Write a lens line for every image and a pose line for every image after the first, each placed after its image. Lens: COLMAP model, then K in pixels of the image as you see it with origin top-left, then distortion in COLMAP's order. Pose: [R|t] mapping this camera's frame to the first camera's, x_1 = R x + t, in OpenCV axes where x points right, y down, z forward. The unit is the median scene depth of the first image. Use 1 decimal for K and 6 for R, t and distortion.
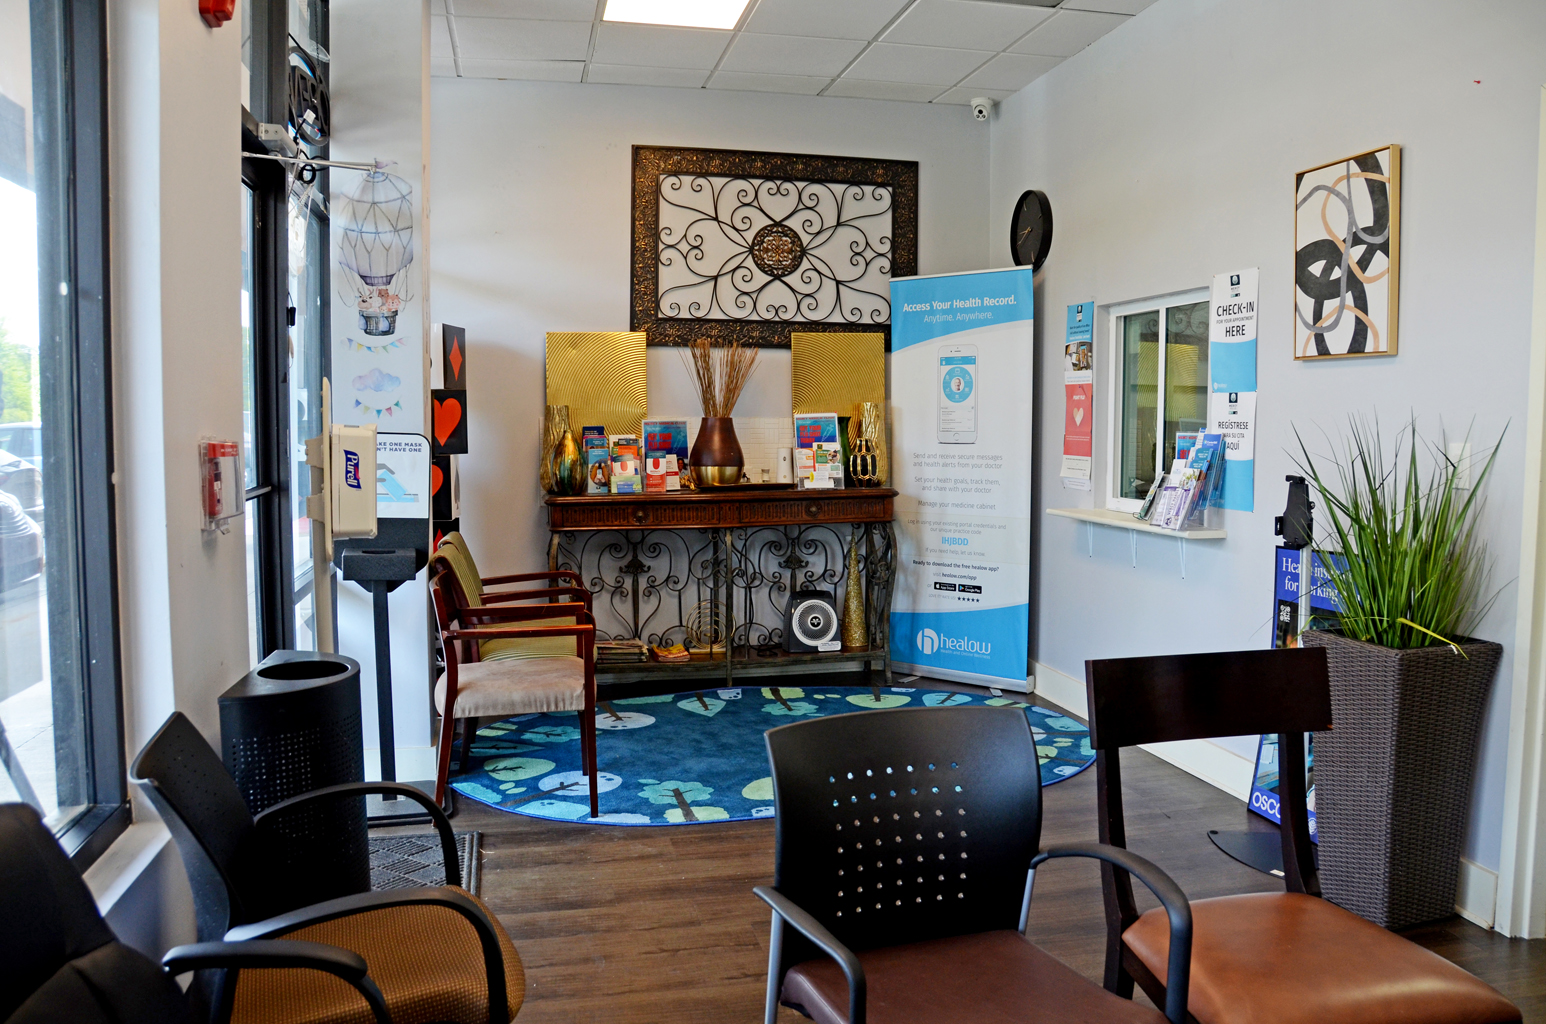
lens RADIAL K [[1172.2, 0, 773.0], [0, 1172.2, 512.0], [0, 0, 1]] dist [-0.165722, 0.111359]
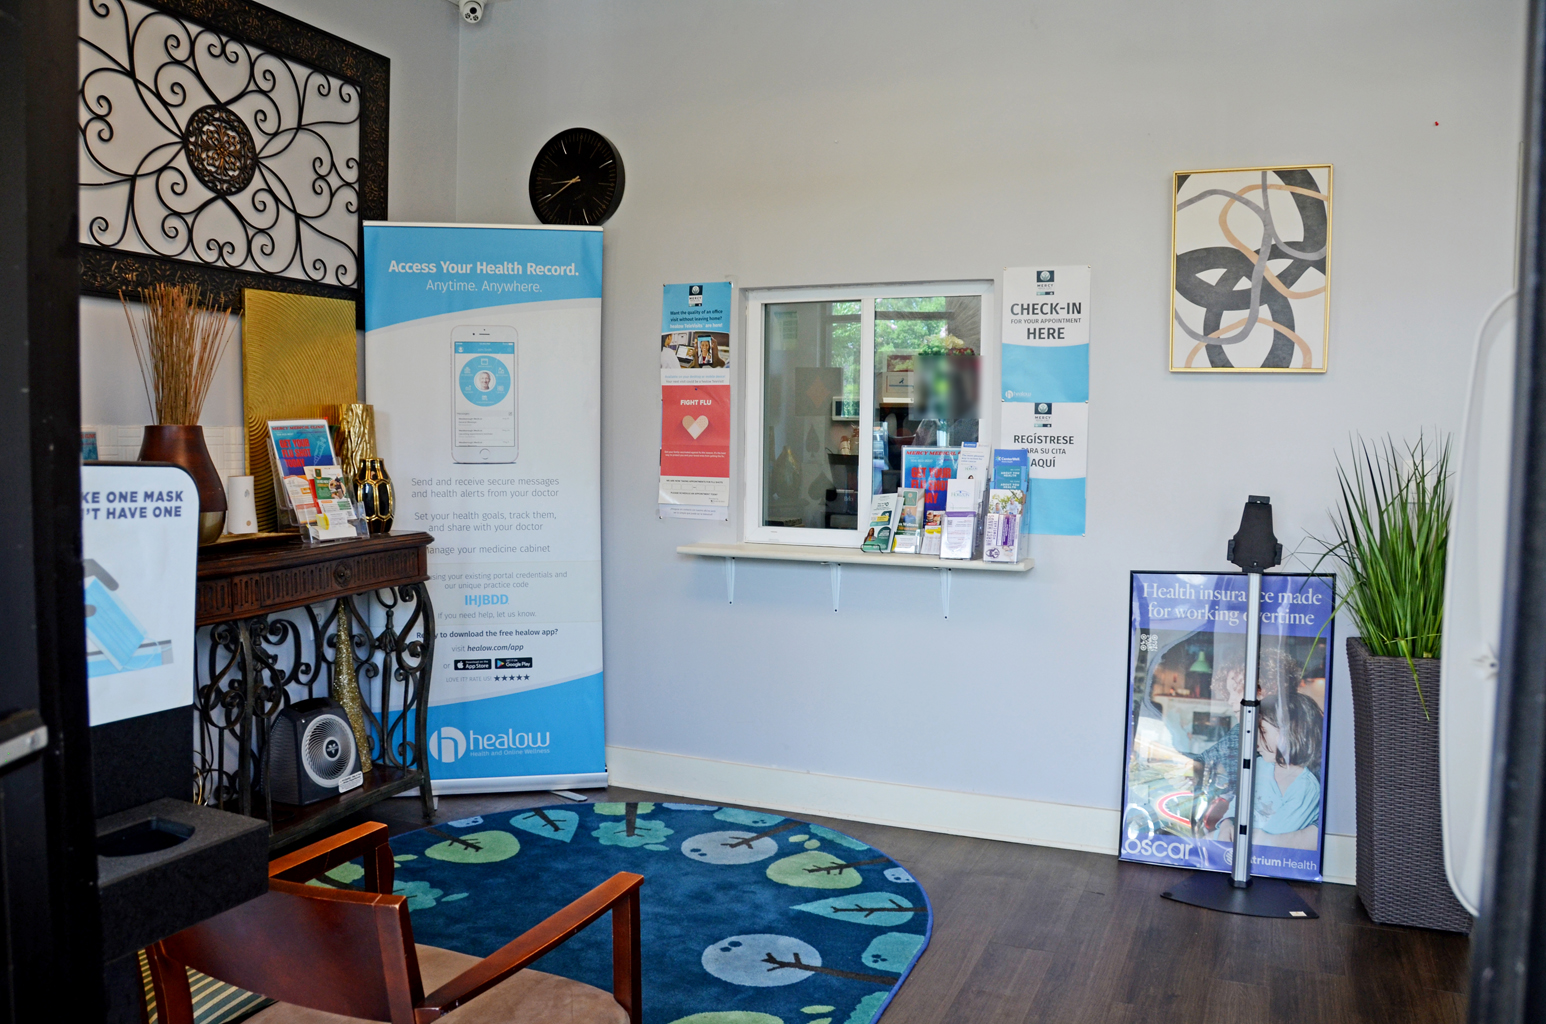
lens RADIAL K [[1172.2, 0, 773.0], [0, 1172.2, 512.0], [0, 0, 1]] dist [-0.165722, 0.111359]
pose [[0.593839, -0.048426, 0.803125, -0.310477], [0.053807, 0.998343, 0.020411, -0.034021], [-0.802783, 0.031093, 0.595460, 0.436636]]
